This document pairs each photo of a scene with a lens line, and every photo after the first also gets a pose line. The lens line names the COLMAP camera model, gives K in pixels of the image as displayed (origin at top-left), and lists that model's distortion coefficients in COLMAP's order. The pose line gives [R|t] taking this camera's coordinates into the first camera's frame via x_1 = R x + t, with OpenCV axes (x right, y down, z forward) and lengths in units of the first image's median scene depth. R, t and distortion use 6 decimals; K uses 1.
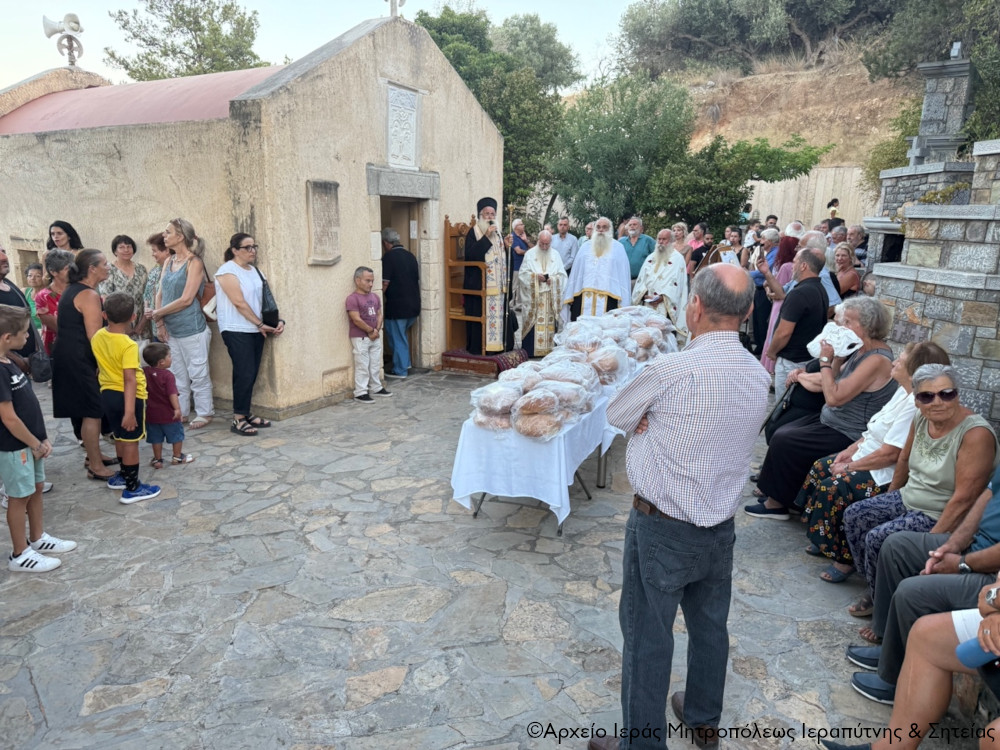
lens RADIAL K [[690.7, 0, 500.4], [0, 690.7, 389.2], [0, 0, 1]] dist [0.060636, -0.089120]
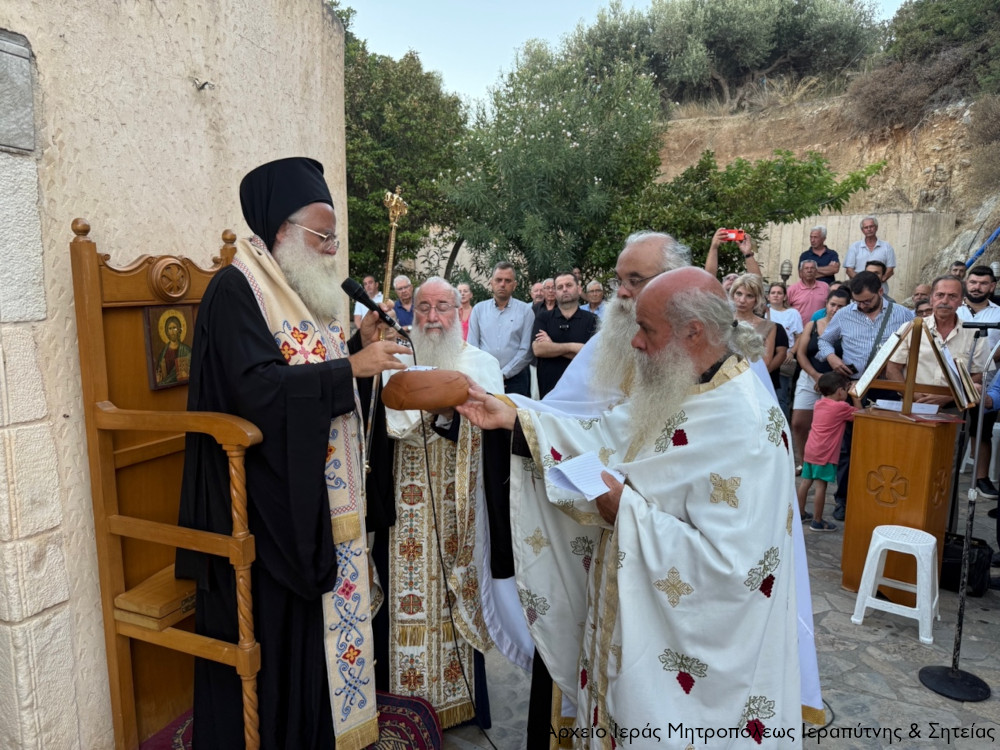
lens RADIAL K [[709.5, 0, 502.6], [0, 709.5, 379.7], [0, 0, 1]] dist [0.006242, -0.008822]
pose [[0.987412, -0.028271, 0.155625, 0.014591], [0.045266, 0.993252, -0.106773, -0.093164], [-0.151556, 0.112474, 0.982029, 0.420481]]
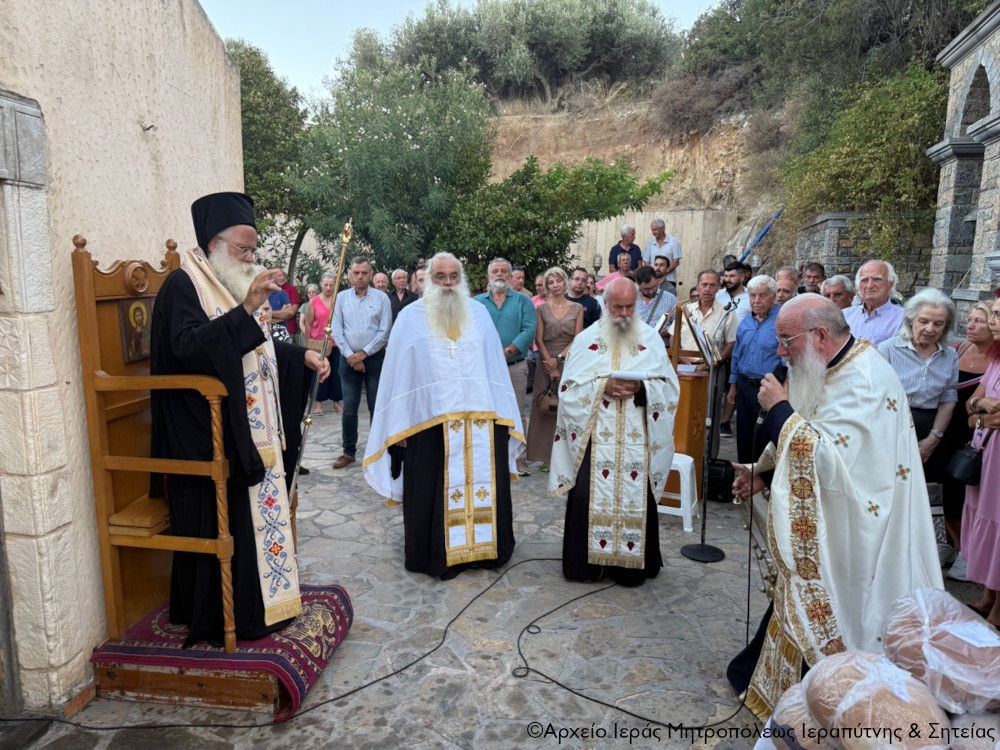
lens RADIAL K [[705.9, 0, 495.4], [0, 705.9, 378.6], [0, 0, 1]] dist [0.026743, -0.026568]
pose [[0.928849, -0.063996, 0.364890, -0.012821], [0.096936, 0.992634, -0.072664, -0.081300], [-0.357552, 0.102865, 0.928211, 0.357381]]
